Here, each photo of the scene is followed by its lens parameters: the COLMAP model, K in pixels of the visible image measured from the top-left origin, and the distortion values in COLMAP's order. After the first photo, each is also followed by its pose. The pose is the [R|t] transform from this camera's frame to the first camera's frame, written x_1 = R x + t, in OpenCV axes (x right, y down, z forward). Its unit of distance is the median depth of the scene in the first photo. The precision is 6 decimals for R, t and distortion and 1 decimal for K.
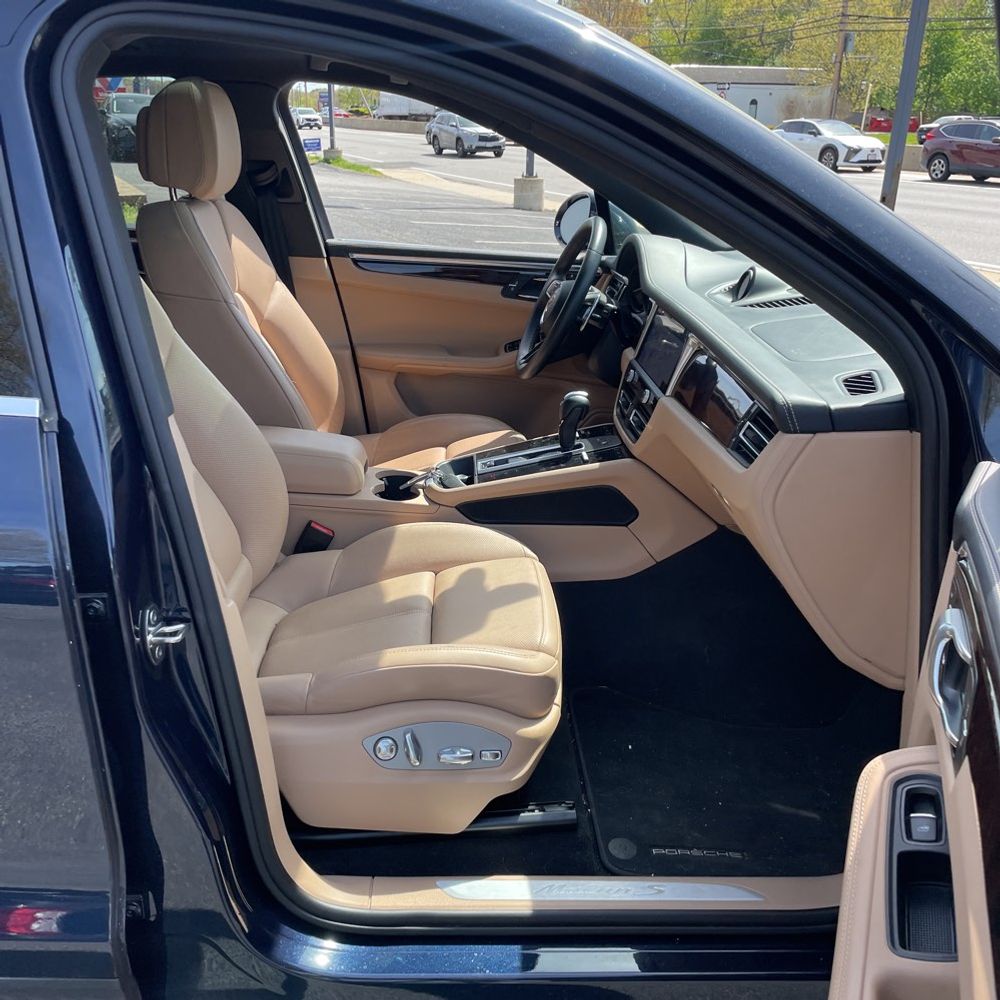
lens RADIAL K [[1005.1, 0, 498.1], [0, 1005.1, 498.4], [0, 0, 1]] dist [0.111196, -0.185530]
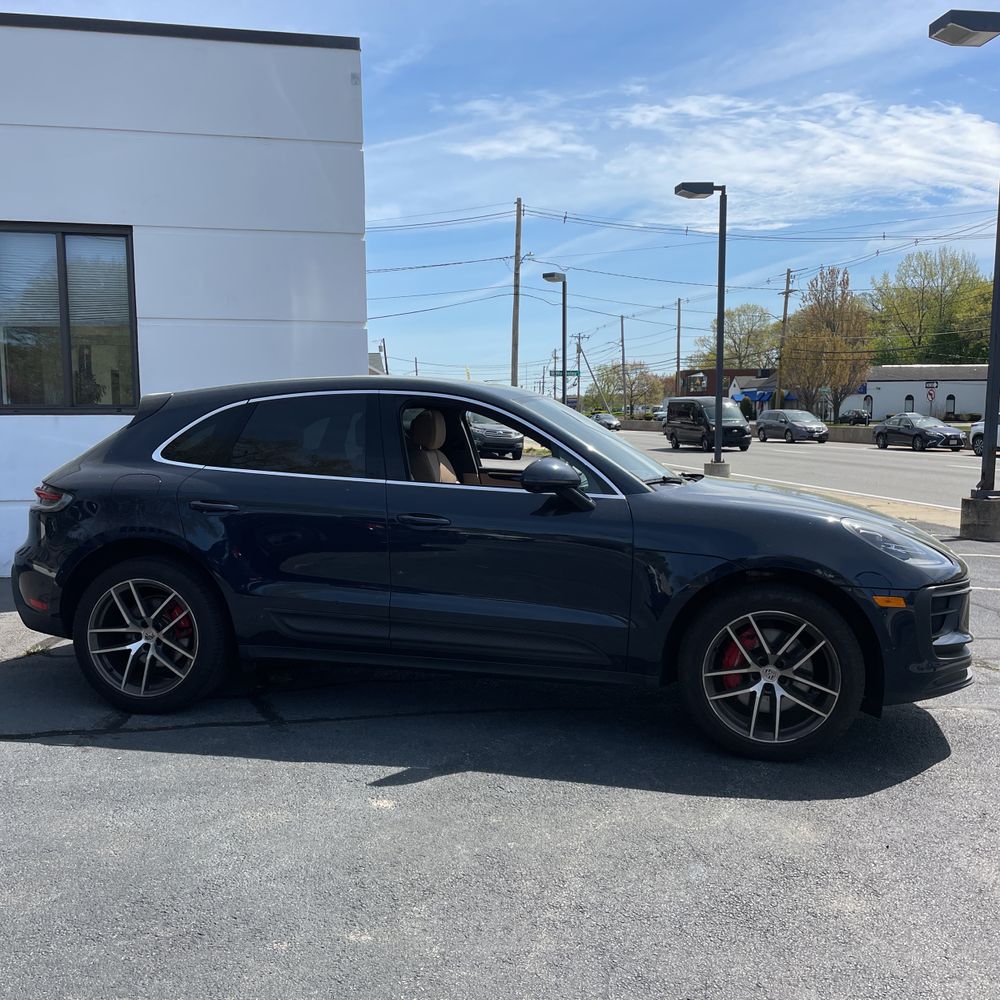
lens RADIAL K [[1008.8, 0, 494.1], [0, 1008.8, 511.0], [0, 0, 1]] dist [0.114261, -0.164642]
pose [[0.972286, 0.004154, -0.233757, 0.031371], [-0.065644, 0.964472, -0.255898, 0.033826], [0.224389, 0.264151, 0.938016, -0.090437]]
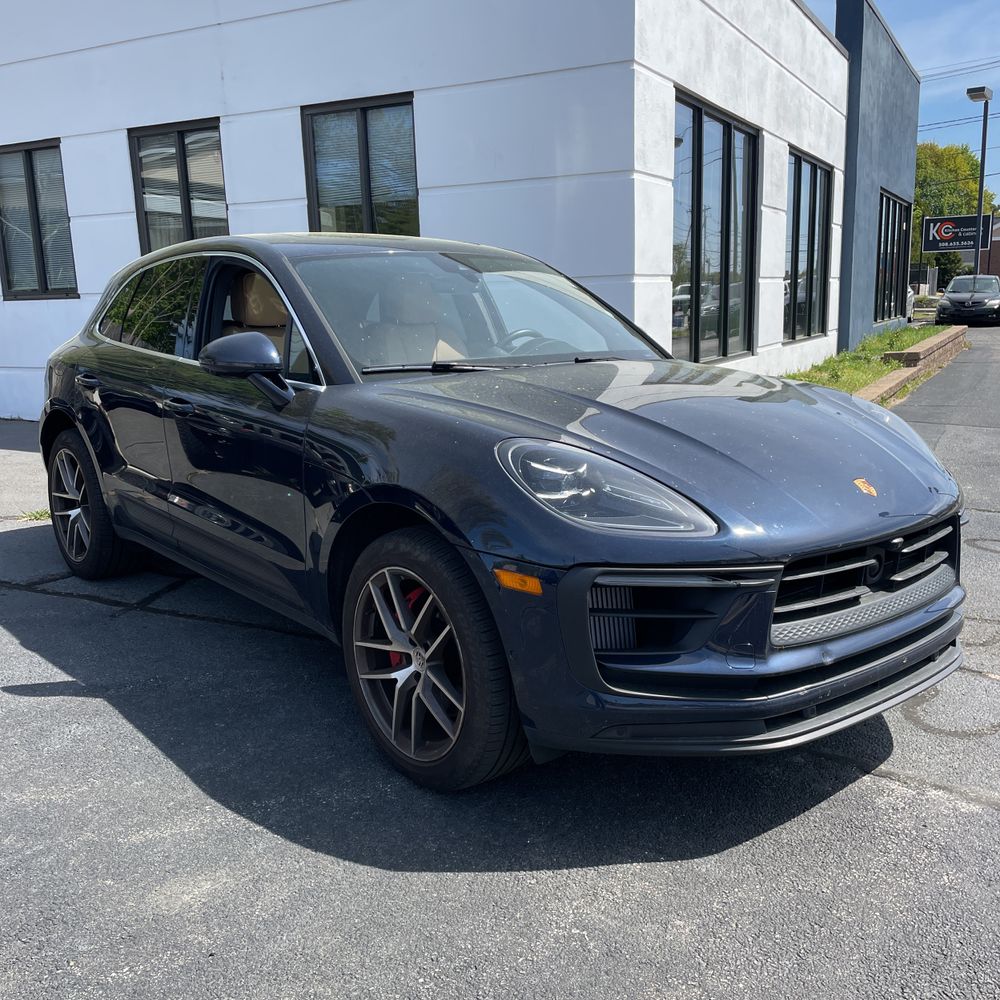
lens RADIAL K [[1008.8, 0, 494.1], [0, 1008.8, 511.0], [0, 0, 1]] dist [0.114261, -0.164642]
pose [[0.604953, 0.133506, -0.784990, 0.100550], [-0.248699, 0.968204, -0.026995, 0.008672], [0.756426, 0.211557, 0.618921, -0.013333]]
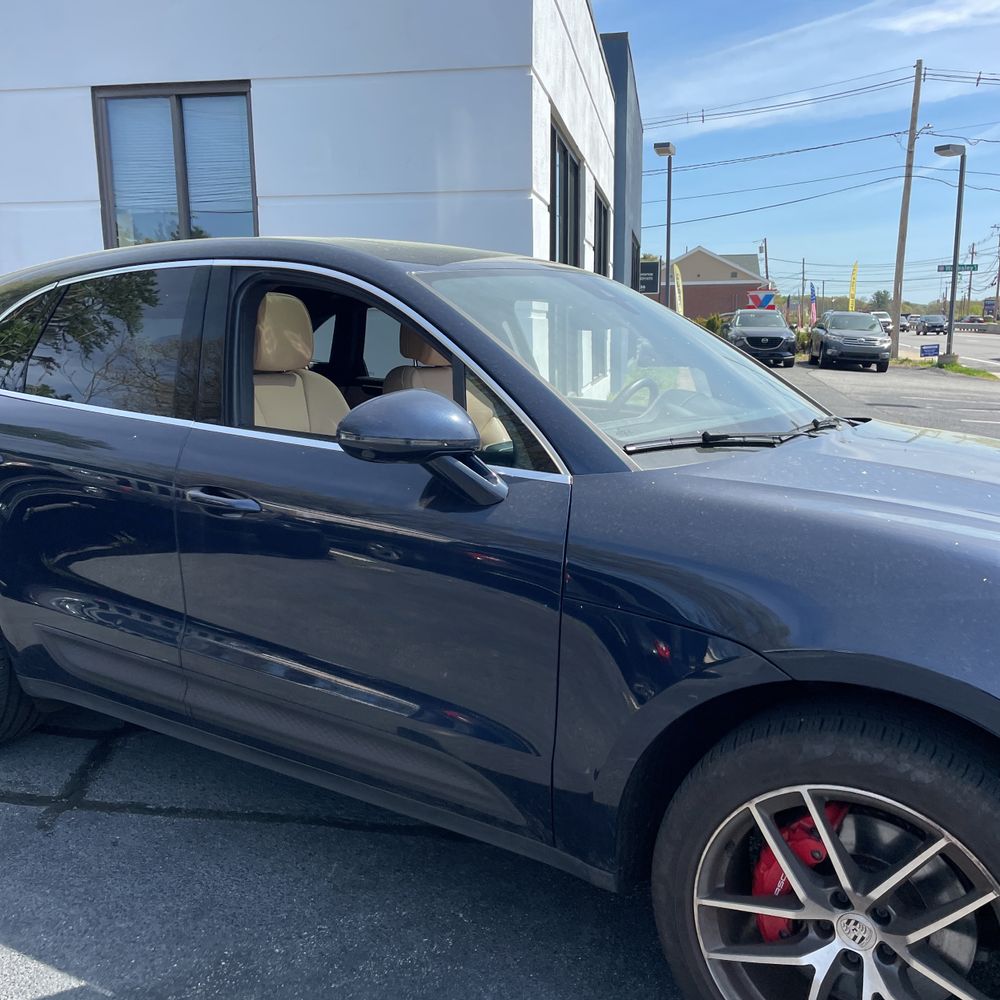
lens RADIAL K [[1008.8, 0, 494.1], [0, 1008.8, 511.0], [0, 0, 1]] dist [0.114261, -0.164642]
pose [[0.822848, 0.083176, -0.562142, 0.046892], [-0.183237, 0.975227, -0.123920, 0.009015], [0.537909, 0.204972, 0.817705, -0.019659]]
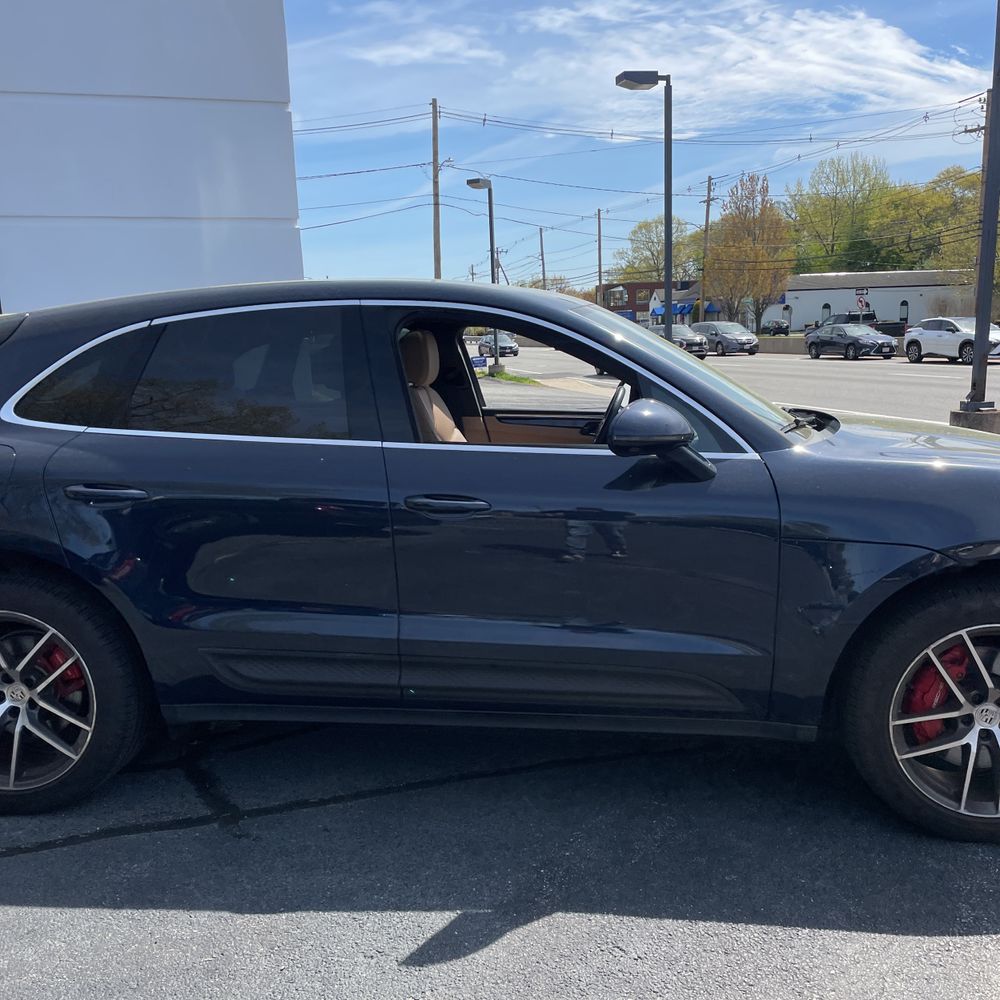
lens RADIAL K [[1013.4, 0, 521.0], [0, 1013.4, 511.3], [0, 0, 1]] dist [0.084700, -0.120457]
pose [[0.990640, -0.022211, -0.134681, 0.009969], [-0.002833, 0.983114, -0.182970, 0.018587], [0.136471, 0.181639, 0.973850, -0.051523]]
